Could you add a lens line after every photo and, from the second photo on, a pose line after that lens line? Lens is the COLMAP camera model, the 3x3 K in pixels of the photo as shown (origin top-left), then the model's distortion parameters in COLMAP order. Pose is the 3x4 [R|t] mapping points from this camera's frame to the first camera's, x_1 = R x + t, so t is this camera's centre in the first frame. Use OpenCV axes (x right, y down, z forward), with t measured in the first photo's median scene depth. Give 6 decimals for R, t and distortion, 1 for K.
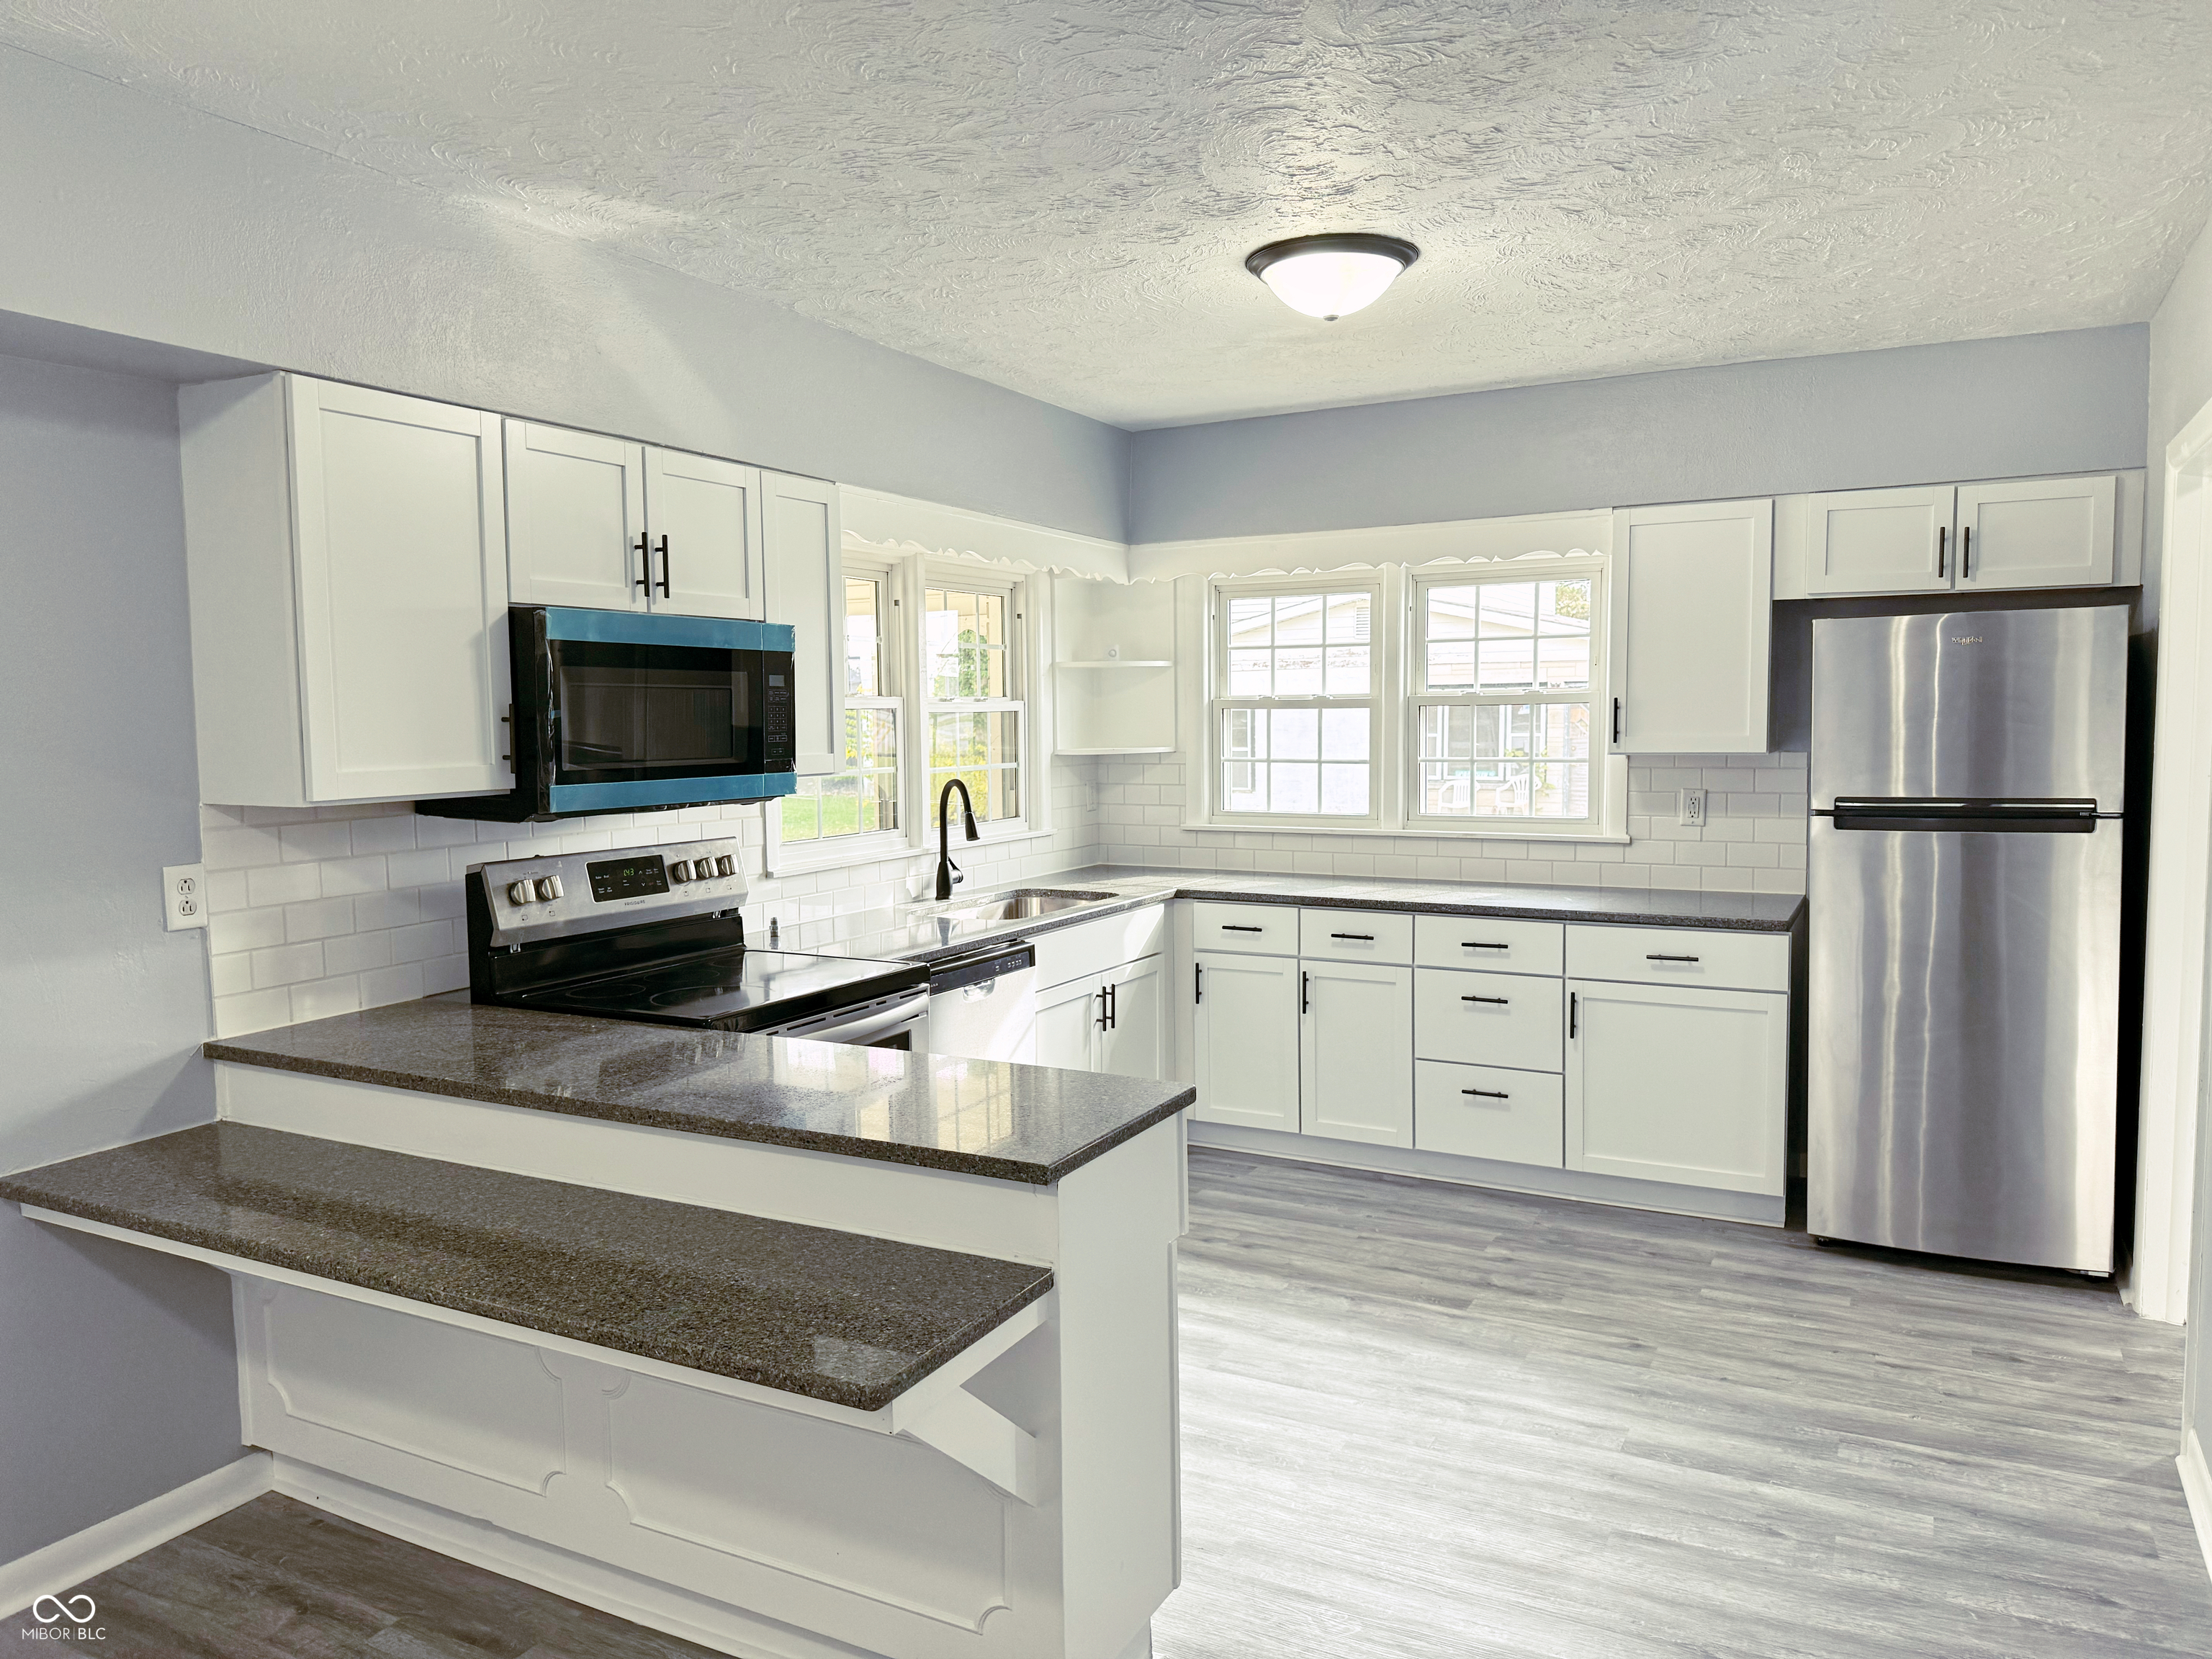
lens RADIAL K [[1571.2, 0, 1100.0], [0, 1571.2, 838.6], [0, 0, 1]] dist [0.078696, -0.102113]
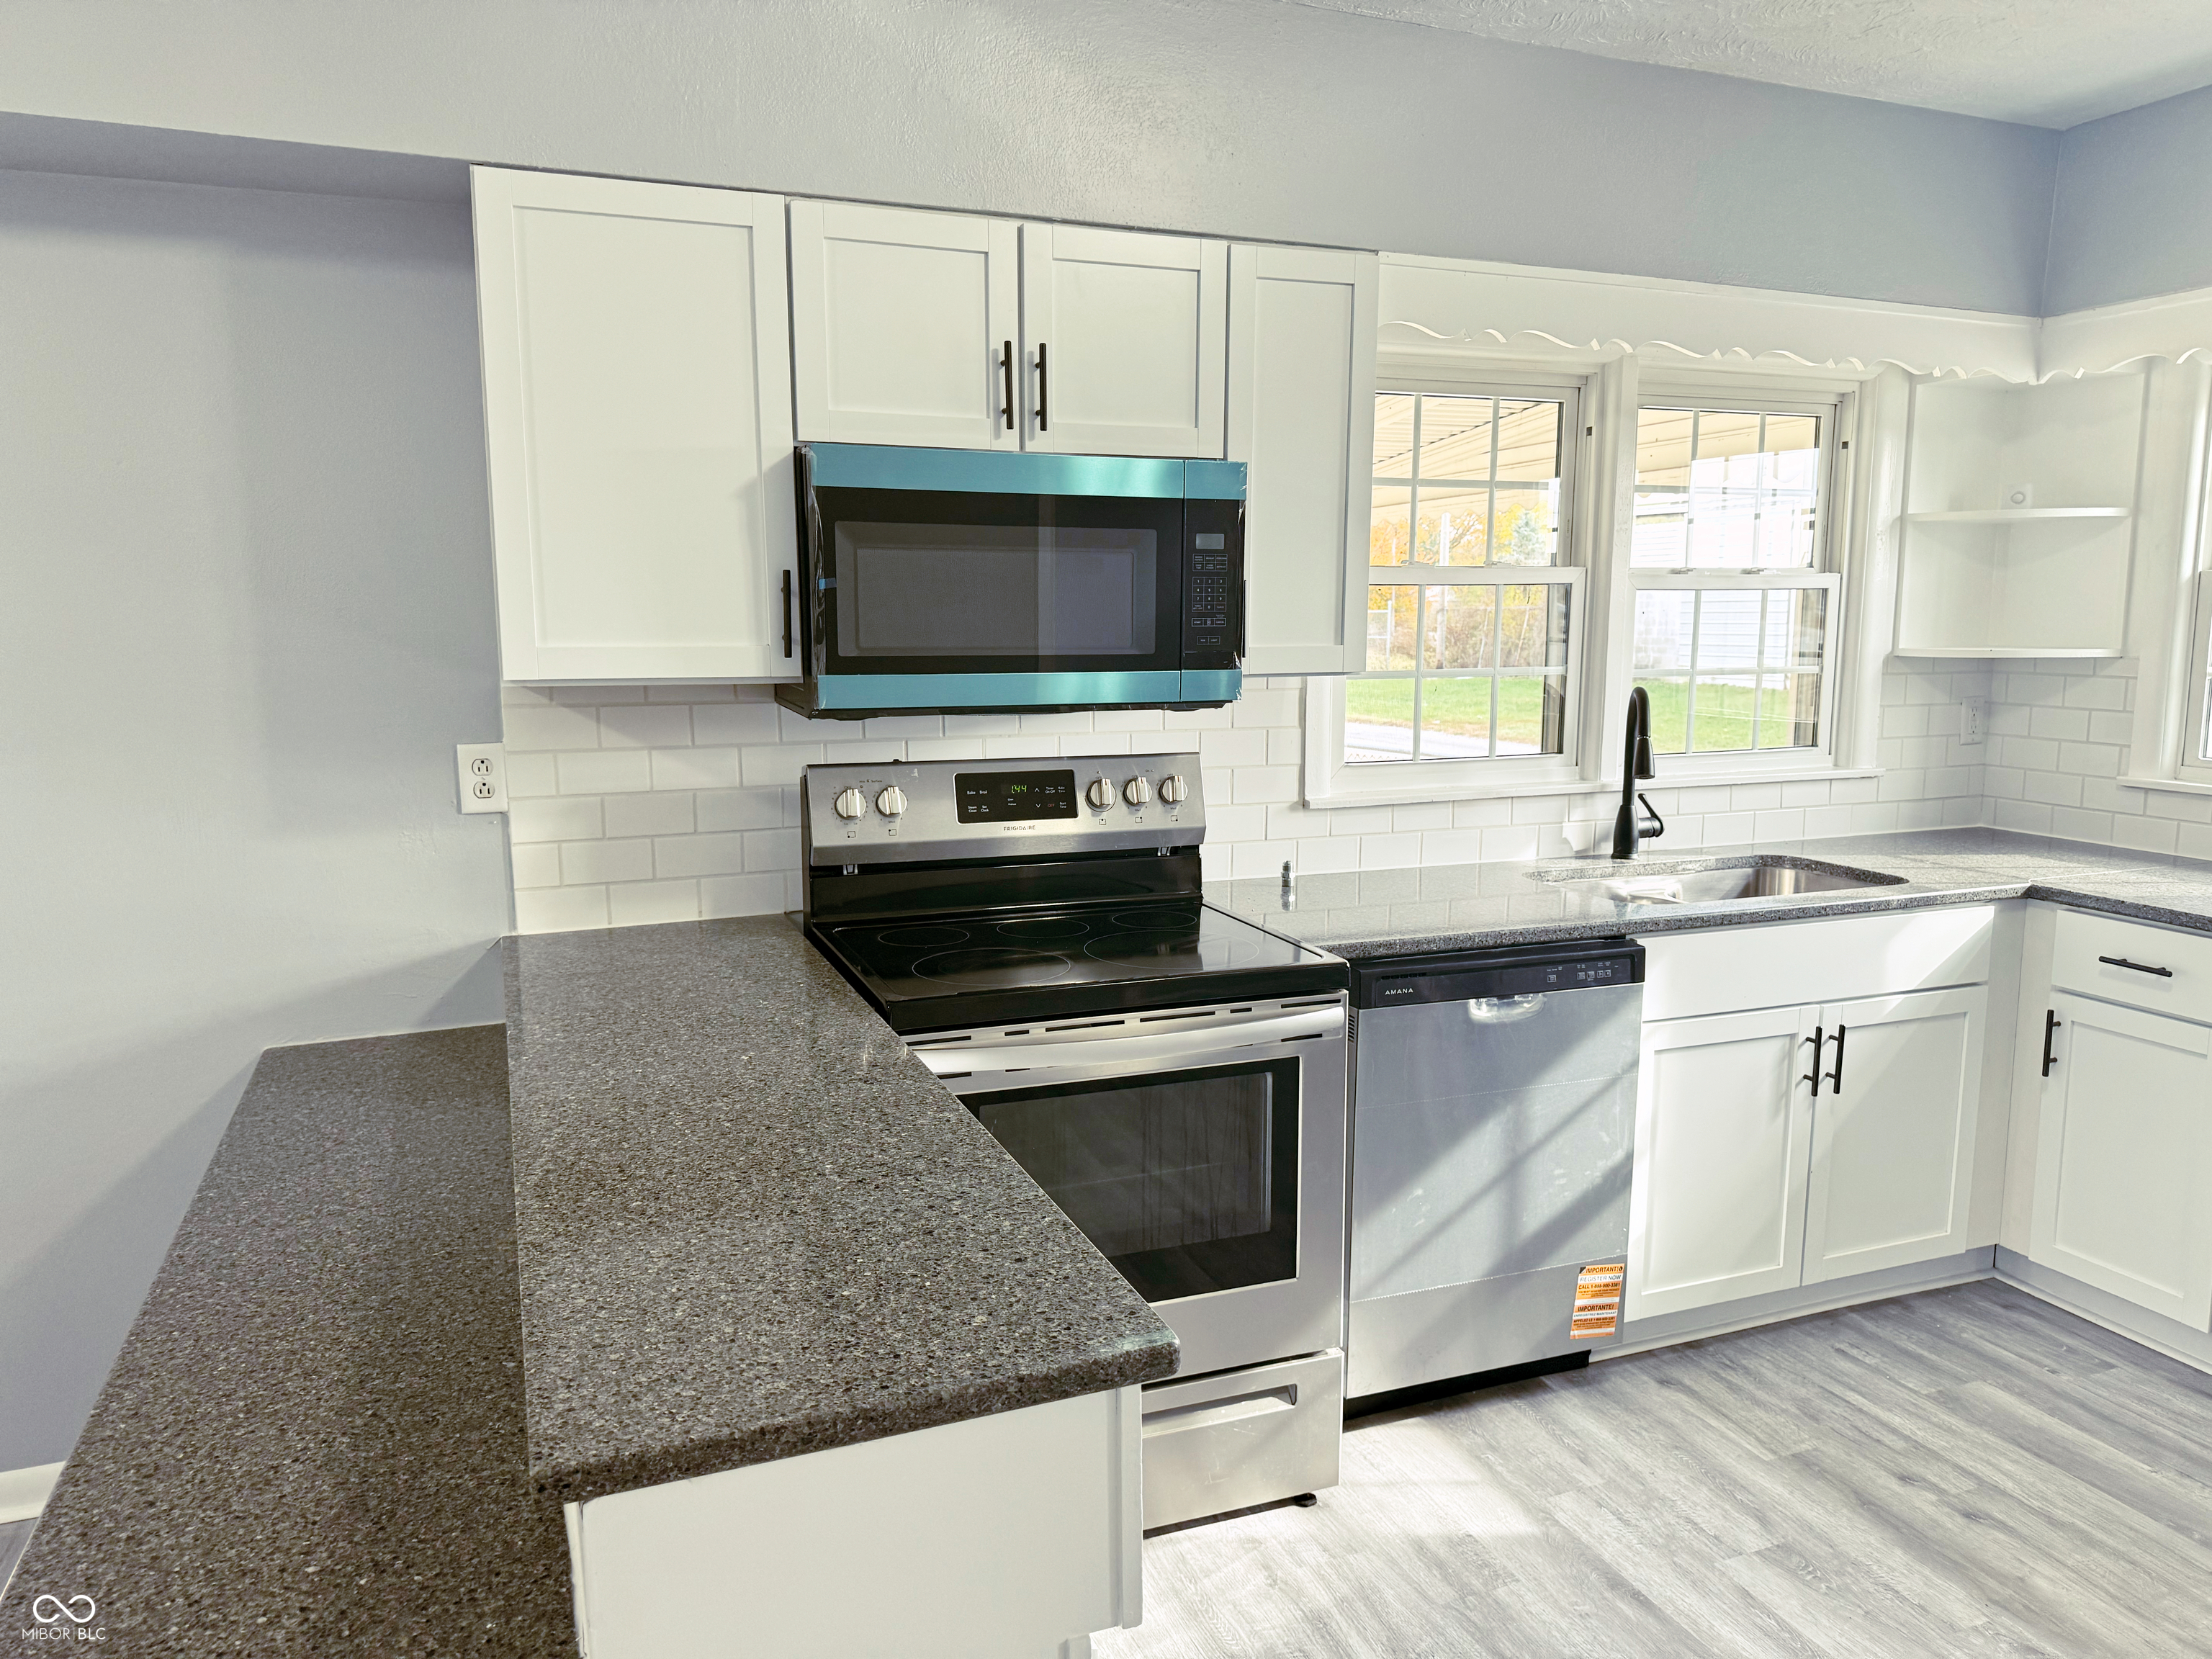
lens RADIAL K [[1571.2, 0, 1103.4], [0, 1571.2, 825.2], [0, 0, 1]] dist [0.078696, -0.102113]
pose [[0.764581, 0.101211, -0.636532, 0.195998], [-0.061573, 0.994547, 0.084177, -0.024226], [0.641580, -0.025167, 0.766643, 0.350797]]
